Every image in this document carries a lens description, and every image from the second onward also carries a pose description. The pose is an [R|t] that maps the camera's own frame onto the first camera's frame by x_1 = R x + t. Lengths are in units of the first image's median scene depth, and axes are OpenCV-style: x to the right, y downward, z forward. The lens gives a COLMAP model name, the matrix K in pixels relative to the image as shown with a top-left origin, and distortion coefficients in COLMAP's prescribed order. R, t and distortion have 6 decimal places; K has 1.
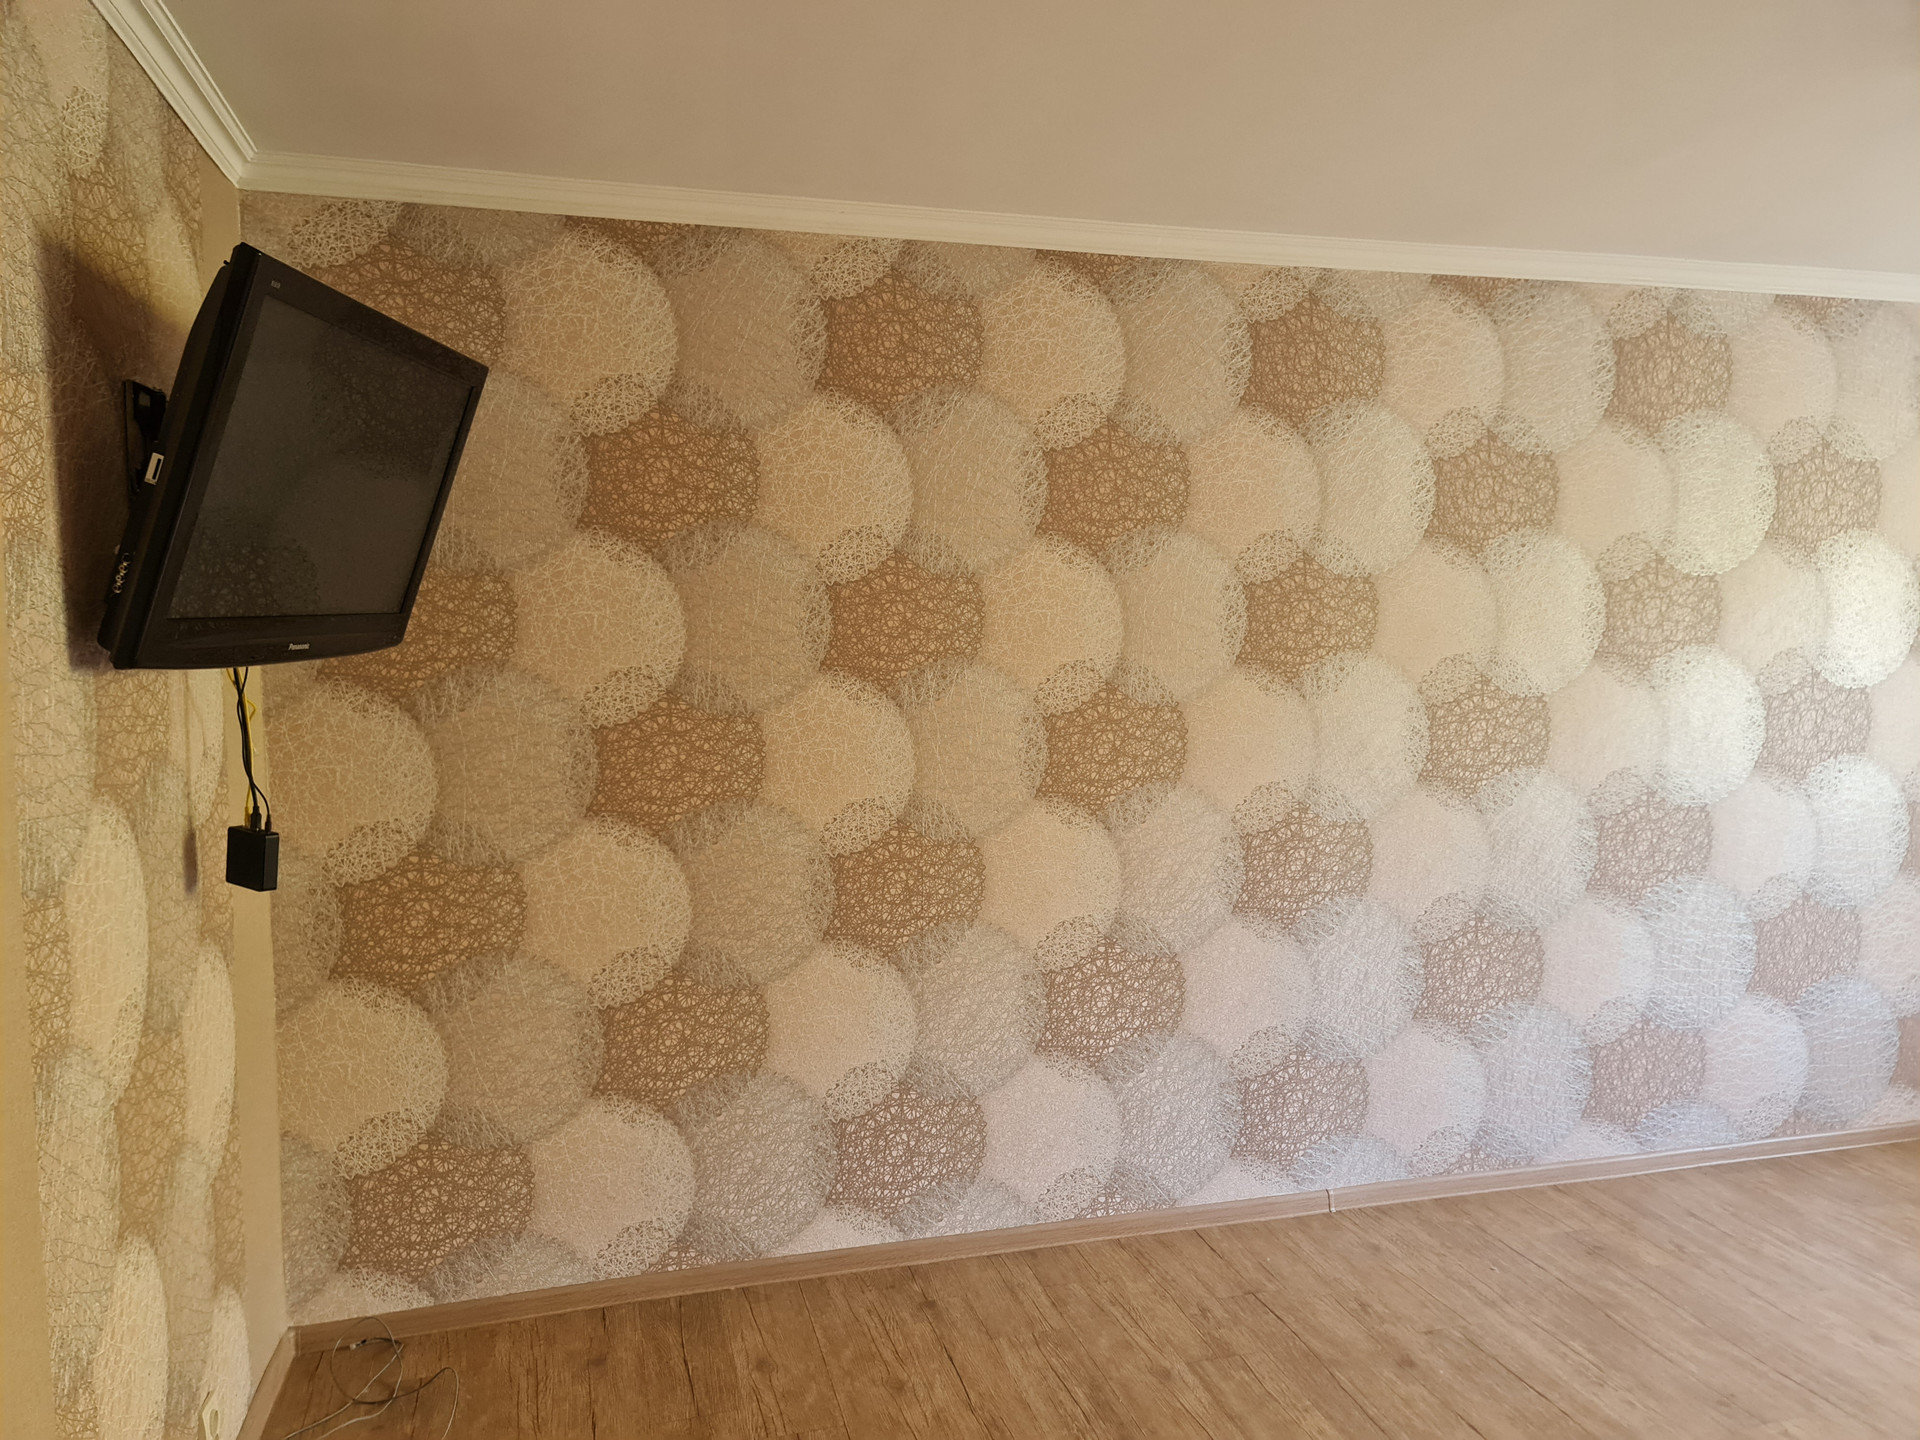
lens RADIAL K [[1417.3, 0, 958.5], [0, 1417.3, 723.1], [0, 0, 1]] dist [0.062427, -0.030731]
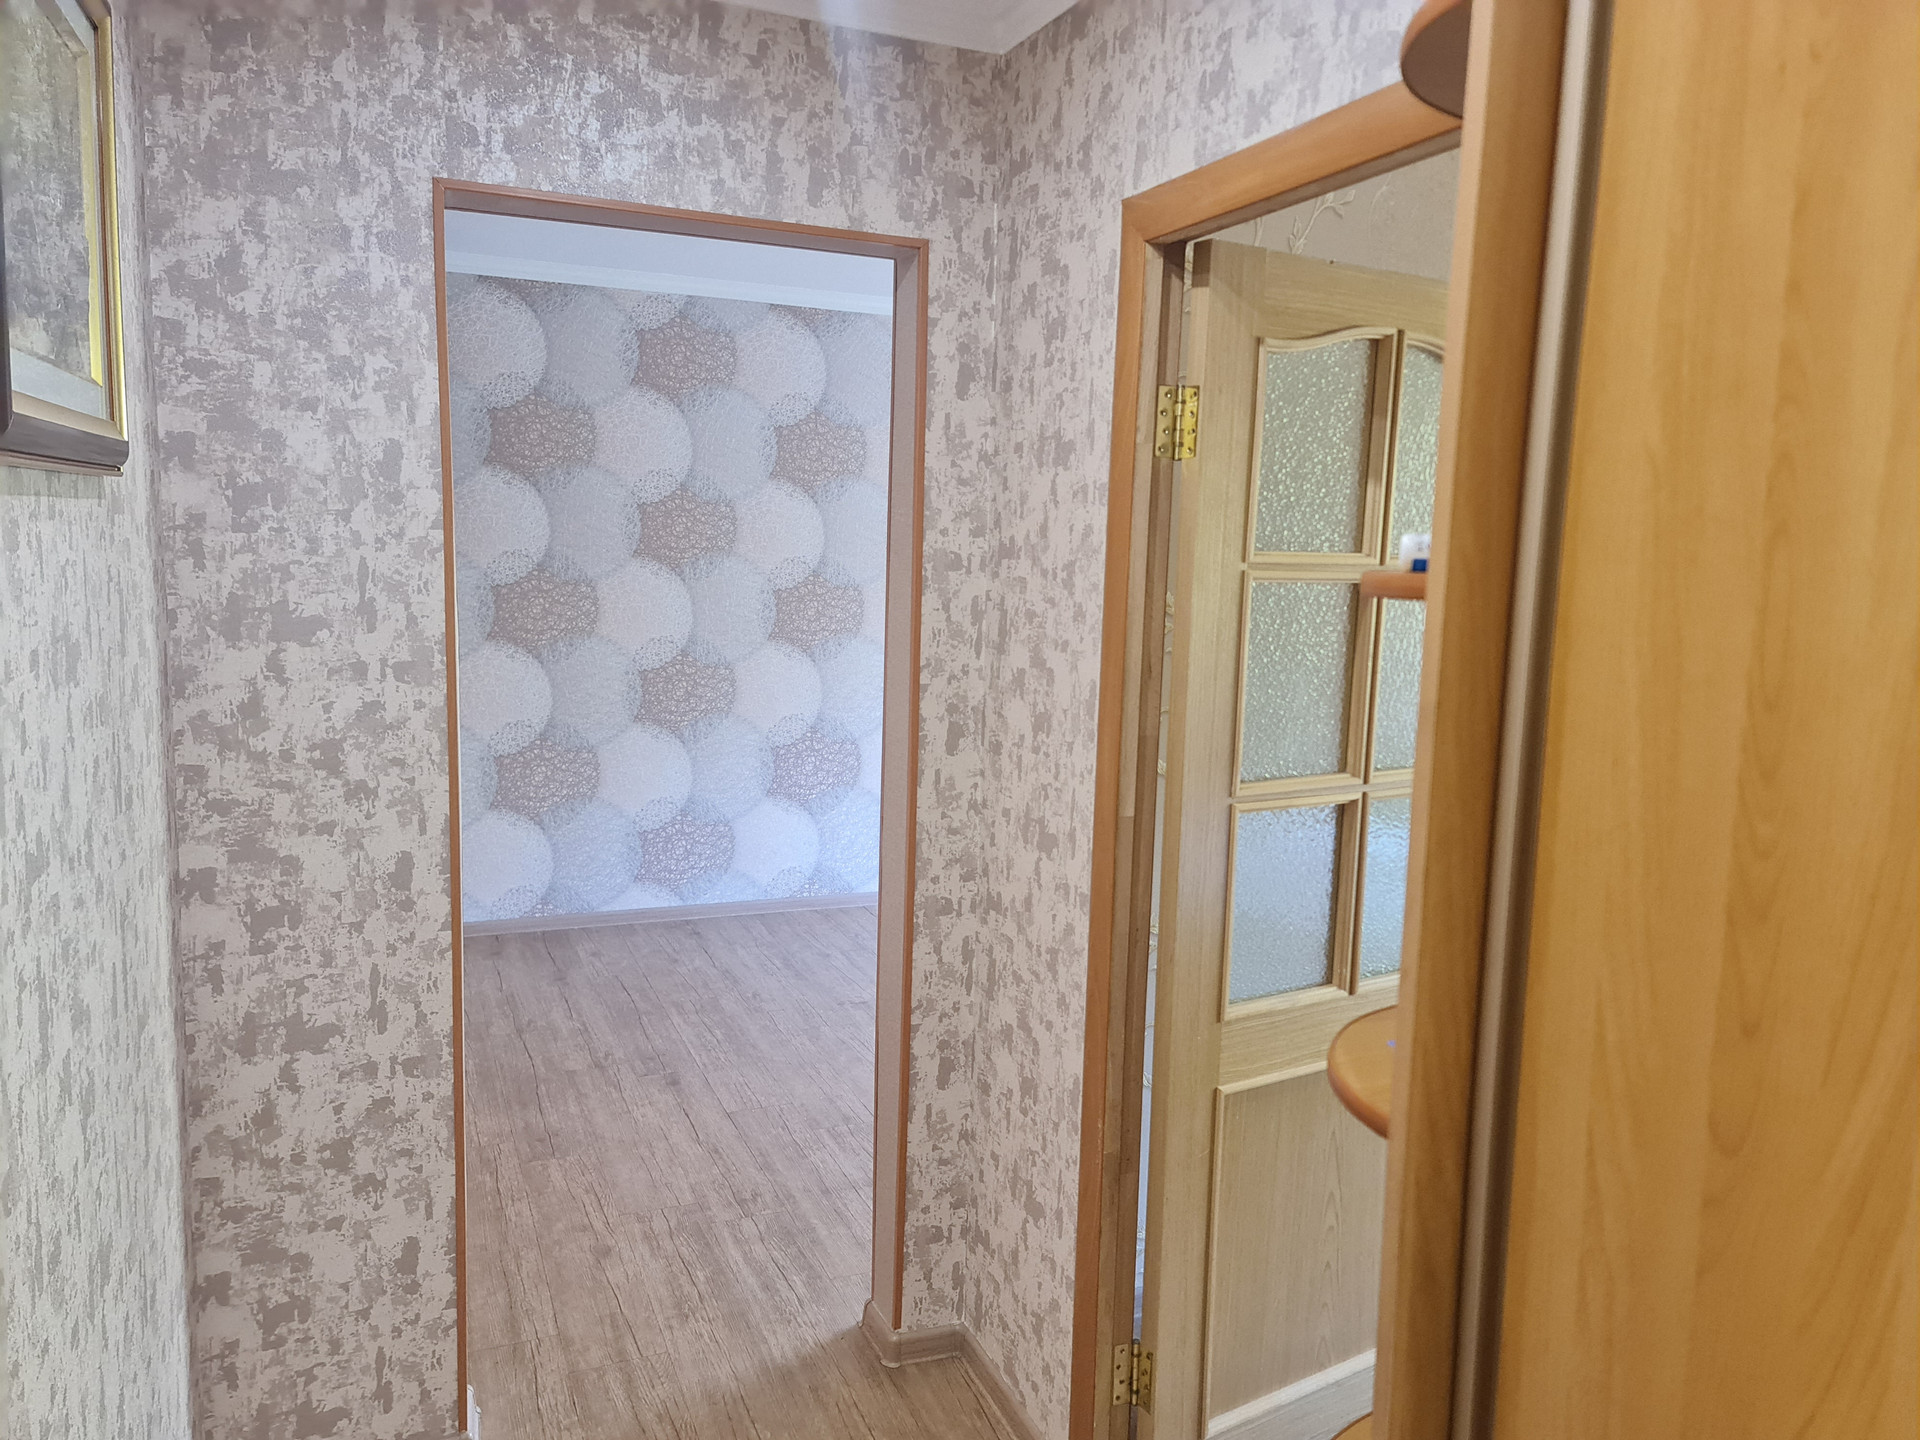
lens RADIAL K [[1417.3, 0, 972.6], [0, 1417.3, 729.1], [0, 0, 1]] dist [0.062427, -0.030731]
pose [[0.991479, 0.016096, 0.129272, 0.081081], [-0.022958, 0.998395, 0.051768, 0.067699], [-0.128231, -0.054295, 0.990257, -0.685960]]
